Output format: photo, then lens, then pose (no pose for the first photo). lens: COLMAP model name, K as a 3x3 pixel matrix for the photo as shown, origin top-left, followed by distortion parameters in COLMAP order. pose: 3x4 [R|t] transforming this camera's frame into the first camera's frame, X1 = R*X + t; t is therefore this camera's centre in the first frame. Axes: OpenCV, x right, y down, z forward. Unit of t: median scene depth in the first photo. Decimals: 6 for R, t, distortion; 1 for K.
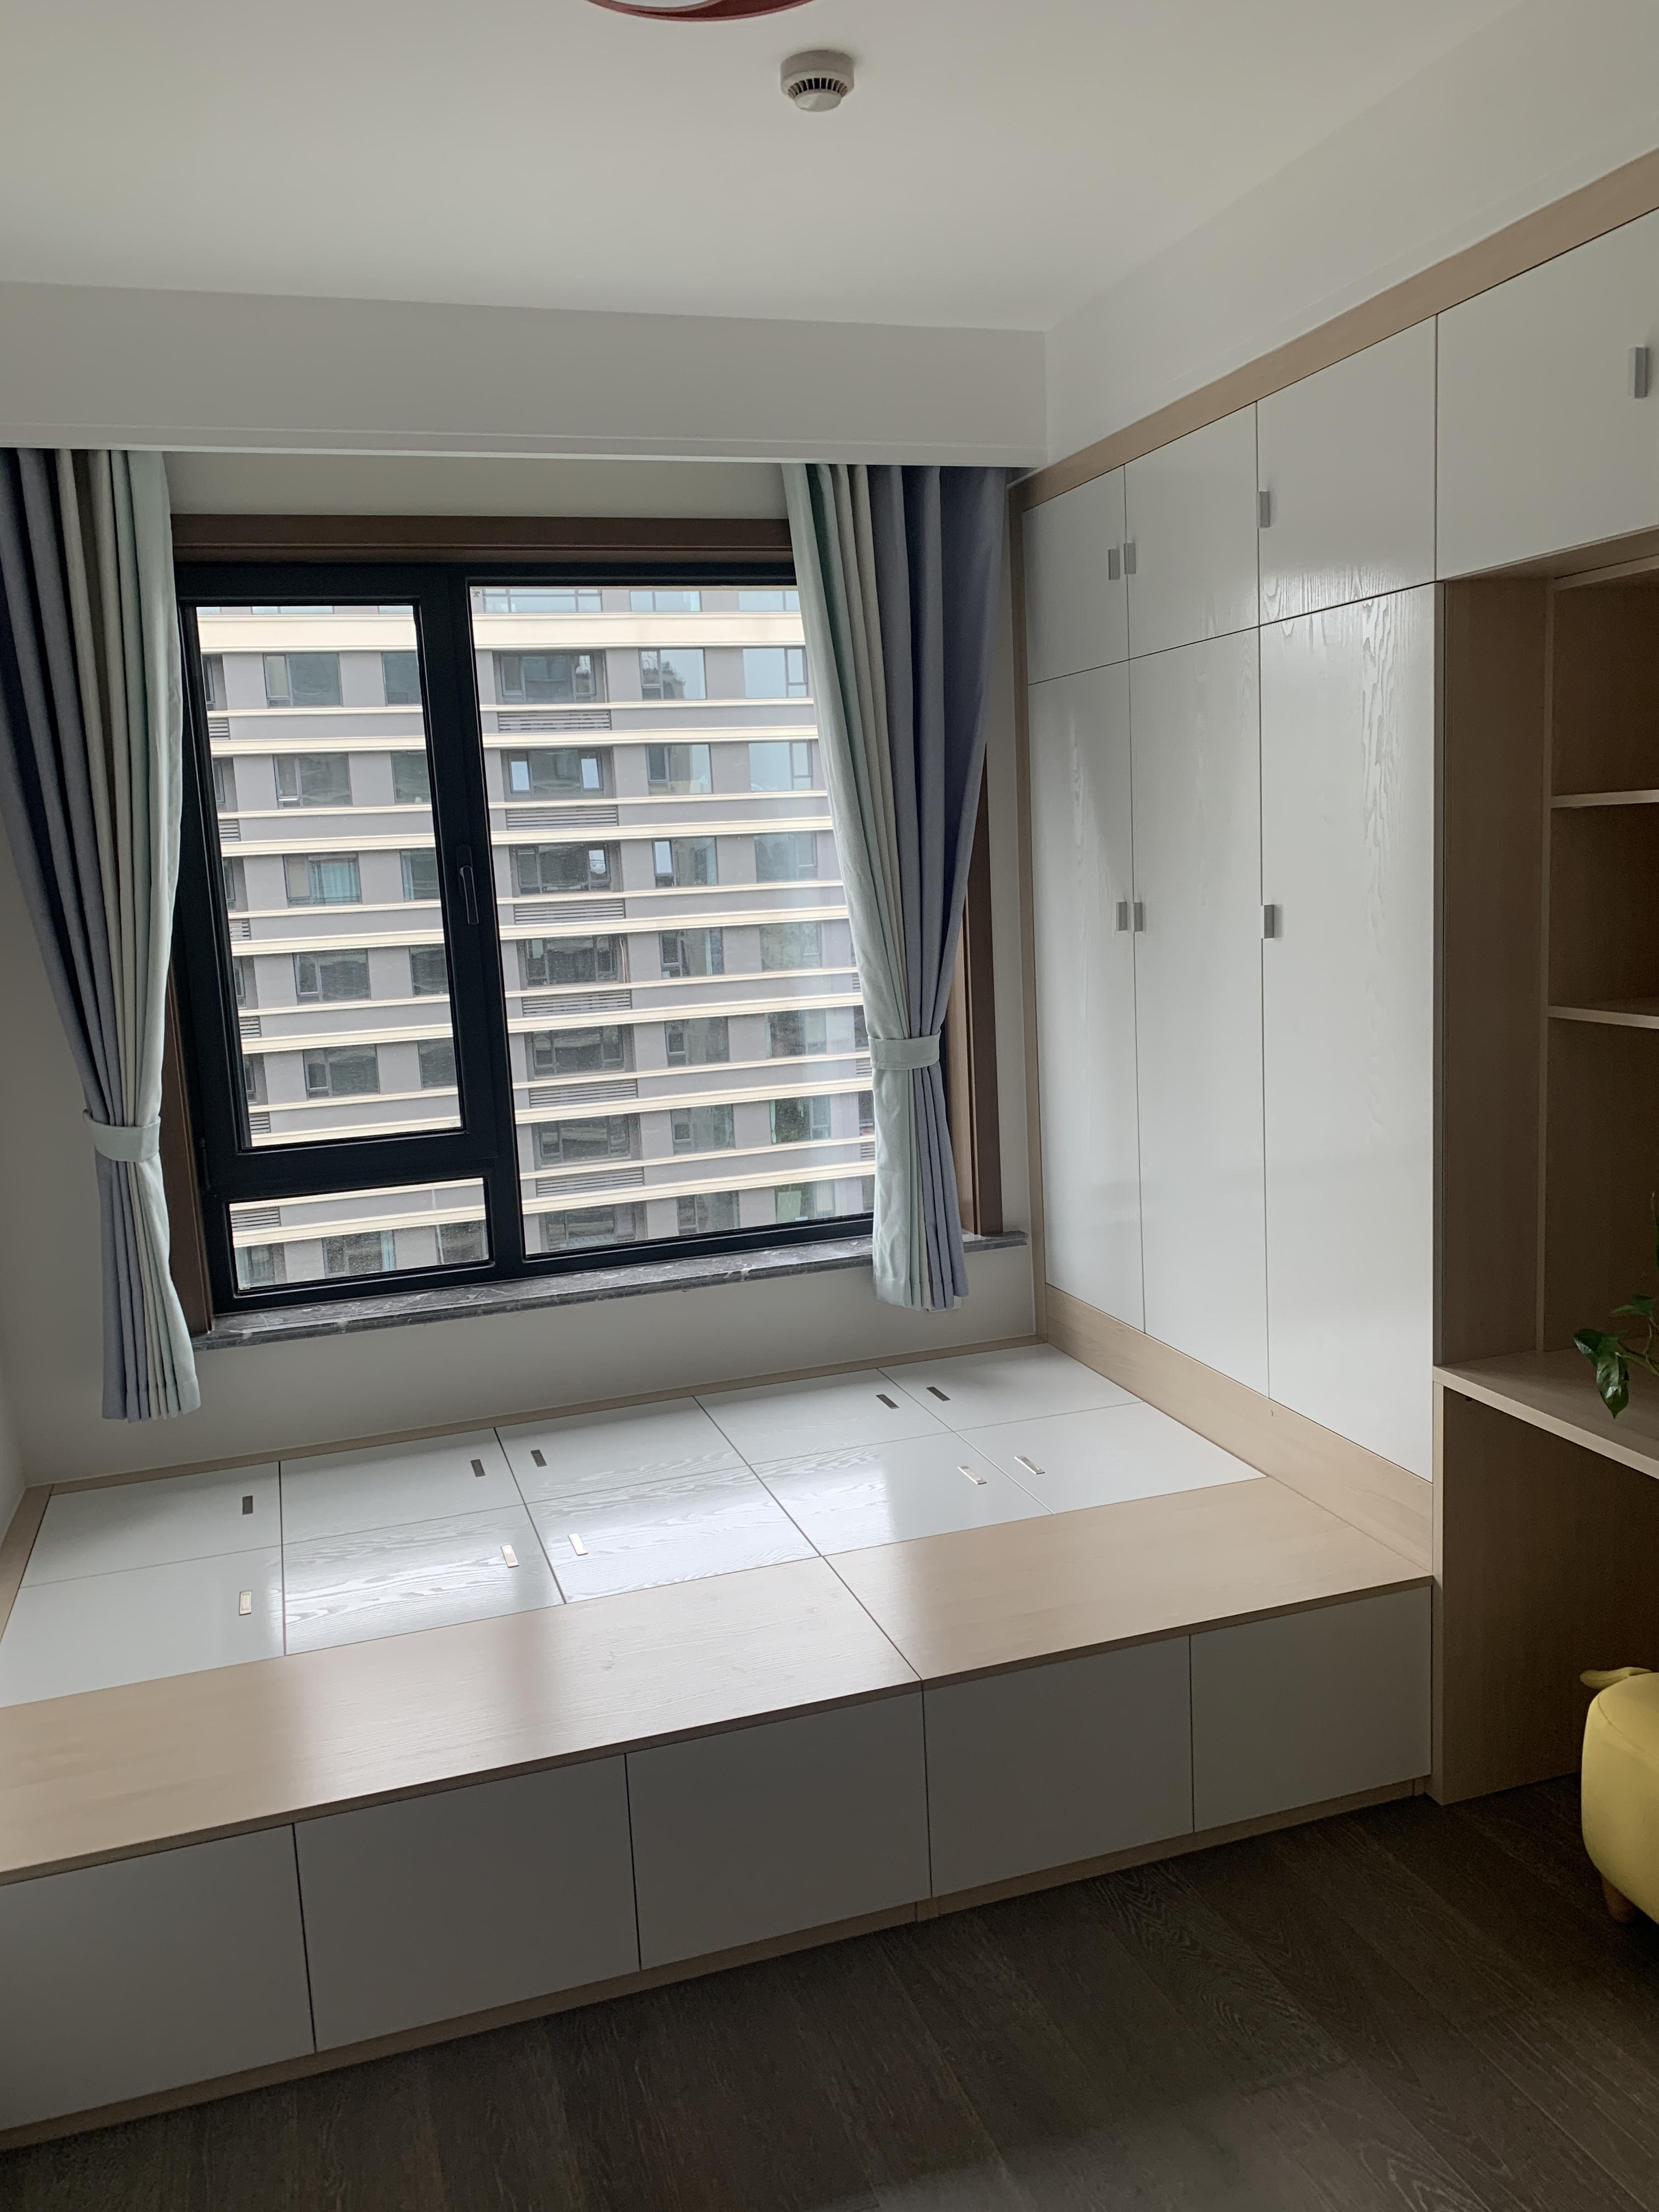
lens RADIAL K [[1691.7, 0, 827.6], [0, 1691.7, 1114.6], [0, 0, 1]] dist [0.095392, -0.188122]
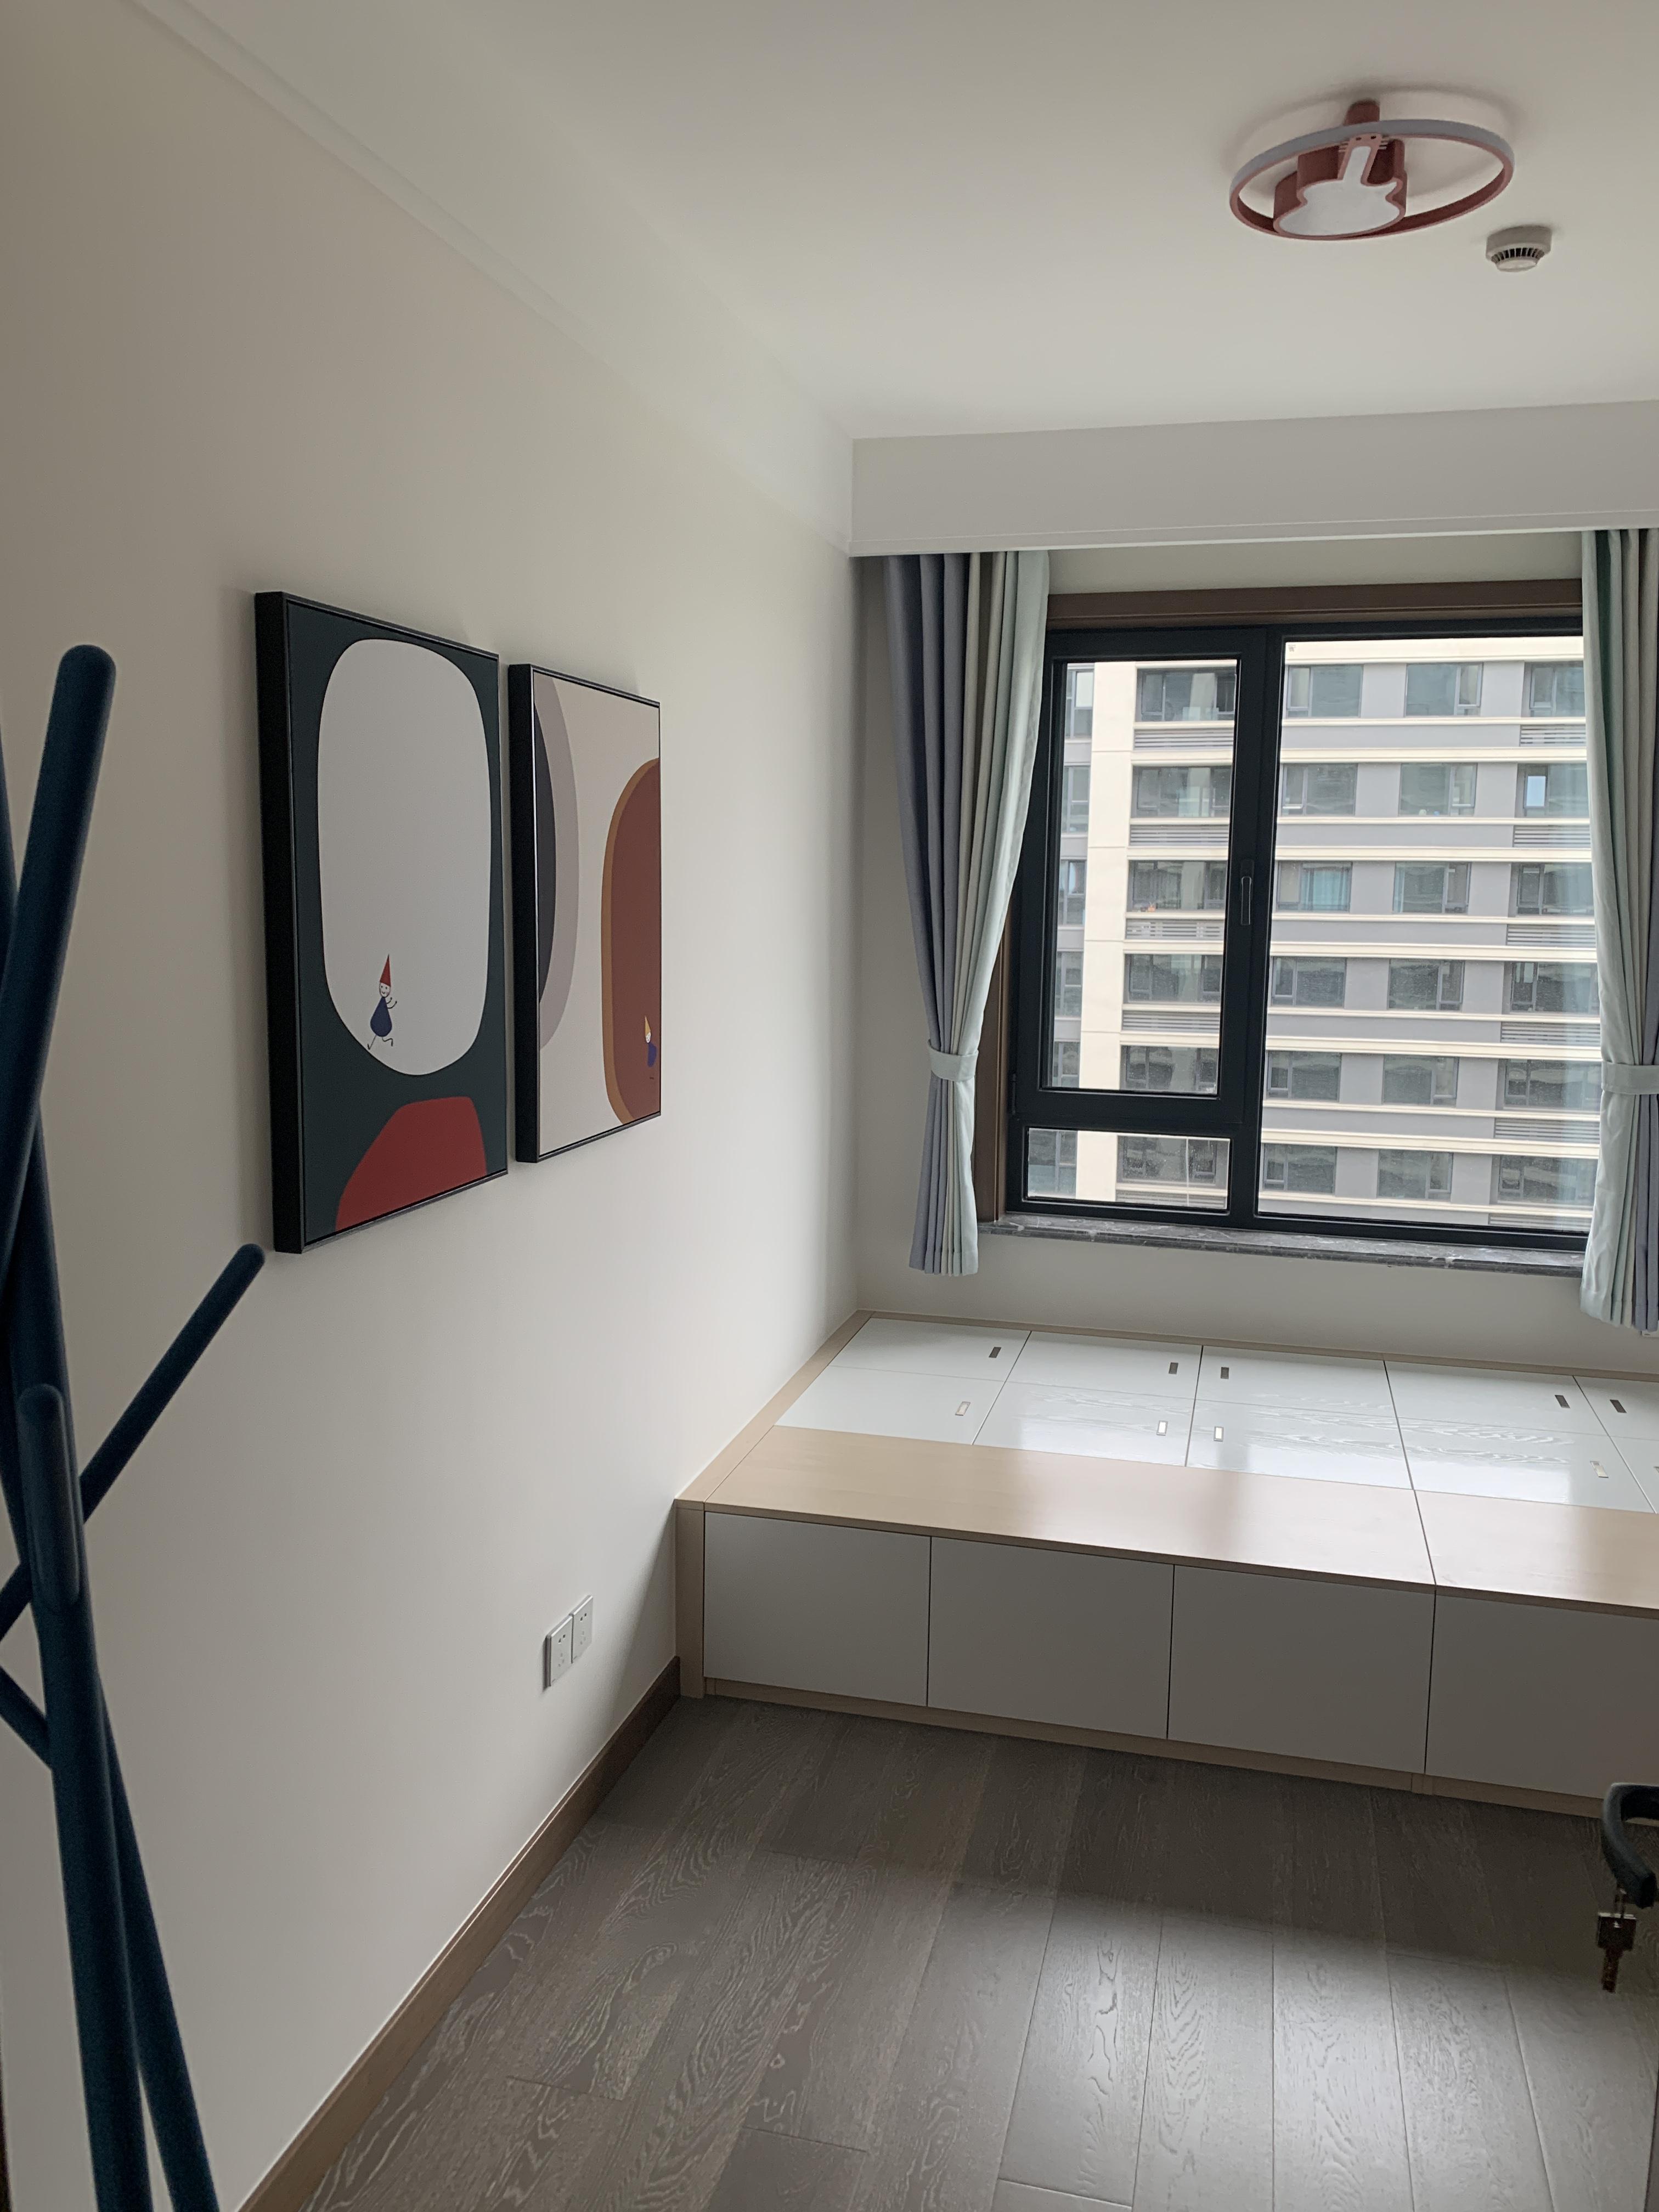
lens RADIAL K [[1691.7, 0, 827.6], [0, 1691.7, 1114.6], [0, 0, 1]] dist [0.095392, -0.188122]
pose [[0.840374, 0.137292, -0.524331, 0.192620], [-0.139684, 0.989569, 0.035232, 0.018610], [0.523698, 0.043632, 0.850786, -0.166373]]
